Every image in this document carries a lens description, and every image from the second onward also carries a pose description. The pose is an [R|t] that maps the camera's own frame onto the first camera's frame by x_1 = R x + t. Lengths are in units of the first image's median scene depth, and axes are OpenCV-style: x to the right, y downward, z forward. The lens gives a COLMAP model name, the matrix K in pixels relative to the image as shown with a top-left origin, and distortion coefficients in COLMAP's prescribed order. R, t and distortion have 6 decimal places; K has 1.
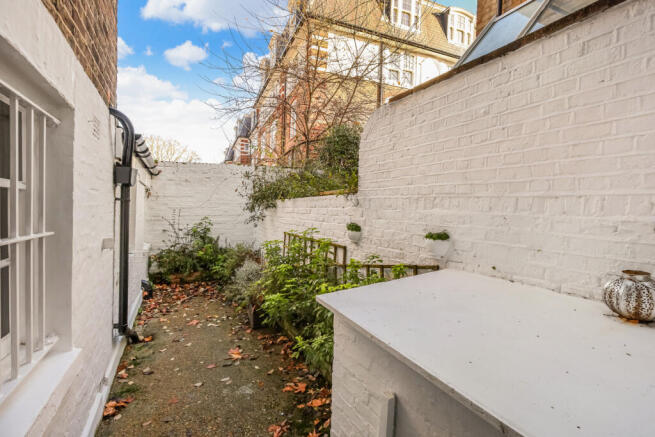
lens RADIAL K [[295.5, 0, 328.3], [0, 295.5, 211.7], [0, 0, 1]] dist [-0.042382, 0.022414]
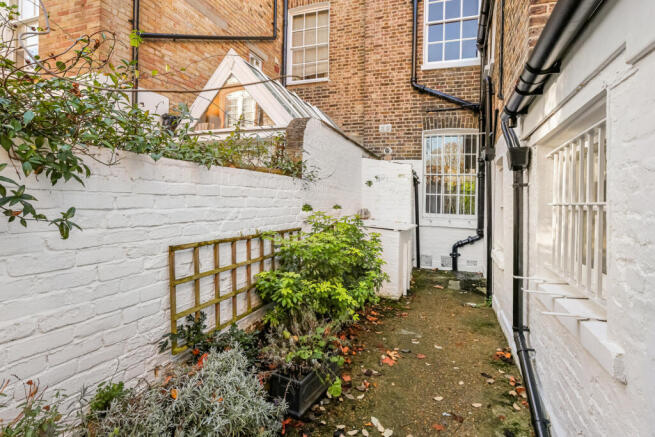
lens RADIAL K [[316.7, 0, 330.4], [0, 316.7, 216.0], [0, 0, 1]] dist [0.000140, 0.001061]
pose [[-0.654548, -0.043421, 0.754773, -0.909822], [-0.001706, 0.998432, 0.055960, 0.015937], [-0.756019, 0.035341, -0.653595, 1.768356]]
